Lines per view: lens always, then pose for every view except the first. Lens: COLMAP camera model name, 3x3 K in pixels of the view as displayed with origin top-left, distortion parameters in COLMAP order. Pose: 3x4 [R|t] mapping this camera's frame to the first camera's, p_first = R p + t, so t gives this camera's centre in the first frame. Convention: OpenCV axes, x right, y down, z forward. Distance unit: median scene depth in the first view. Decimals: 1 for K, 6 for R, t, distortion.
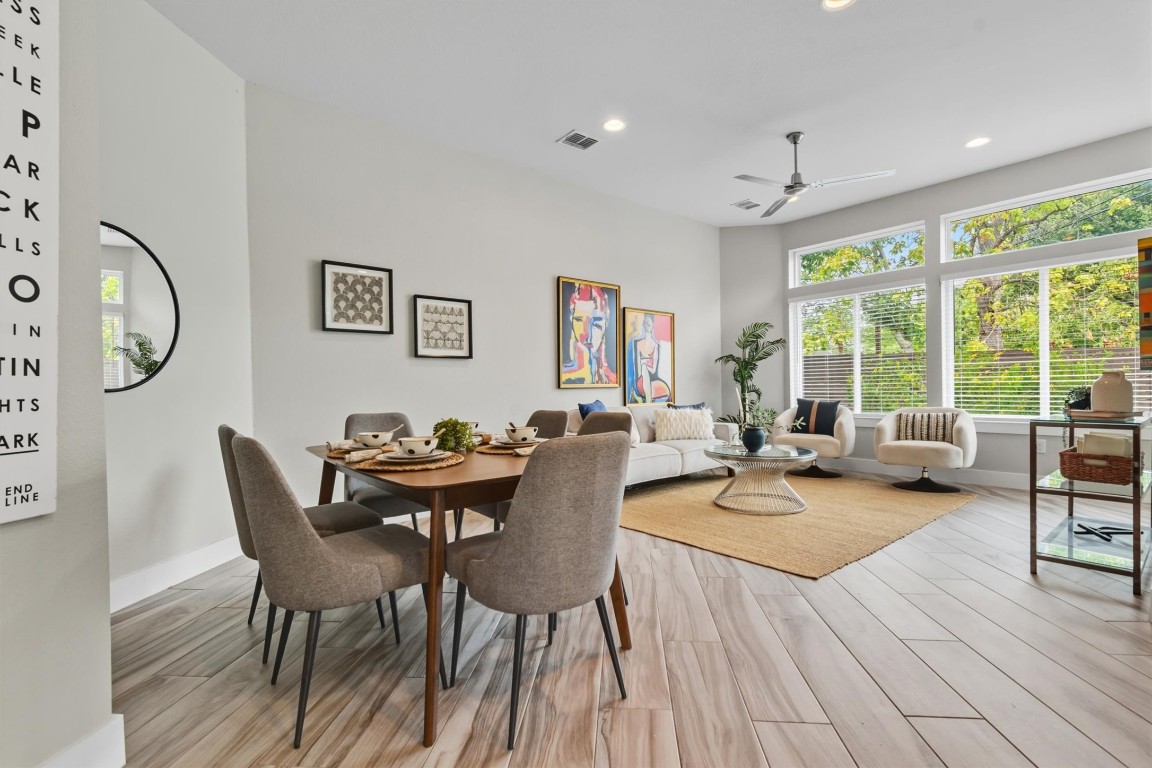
lens RADIAL K [[521.7, 0, 576.0], [0, 521.7, 384.0], [0, 0, 1]] dist [0.024566, 0.000008]
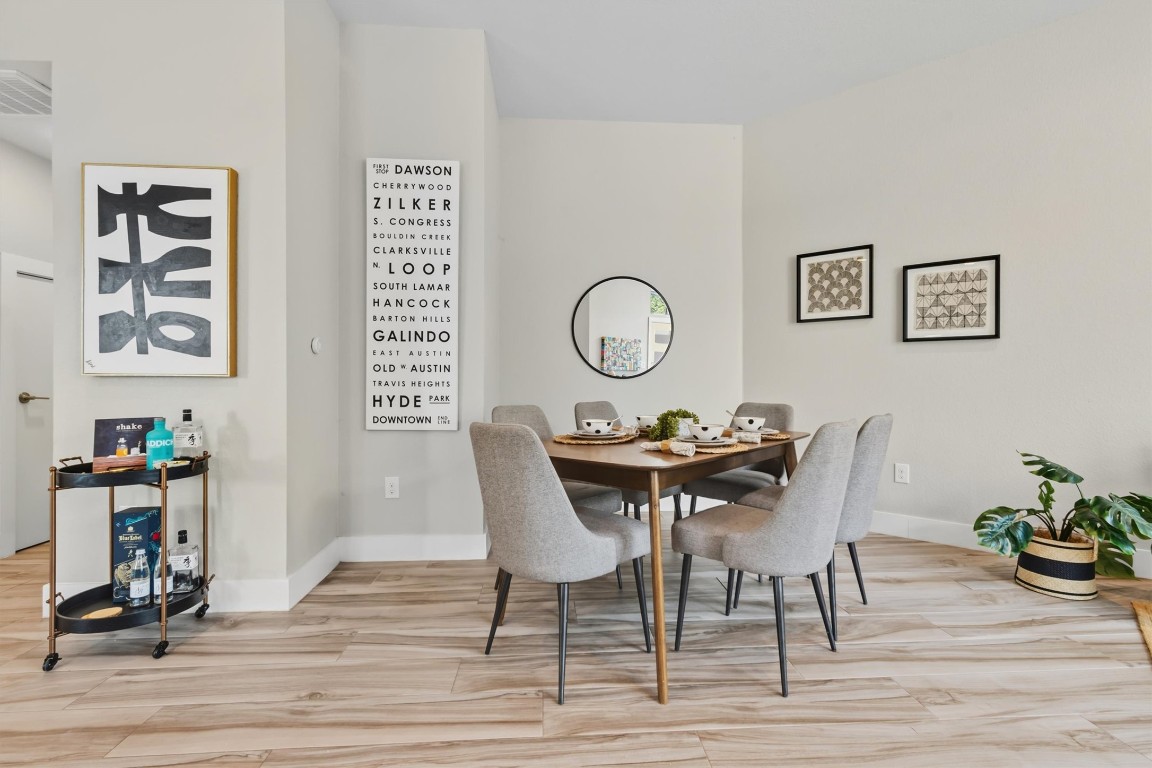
lens RADIAL K [[507.8, 0, 576.0], [0, 507.8, 384.0], [0, 0, 1]] dist [0.000781, 0.000054]
pose [[0.173966, 0.030141, -0.984290, 0.423906], [0.001099, 0.999525, 0.030802, -0.009953], [0.984751, -0.006440, 0.173851, 0.365237]]
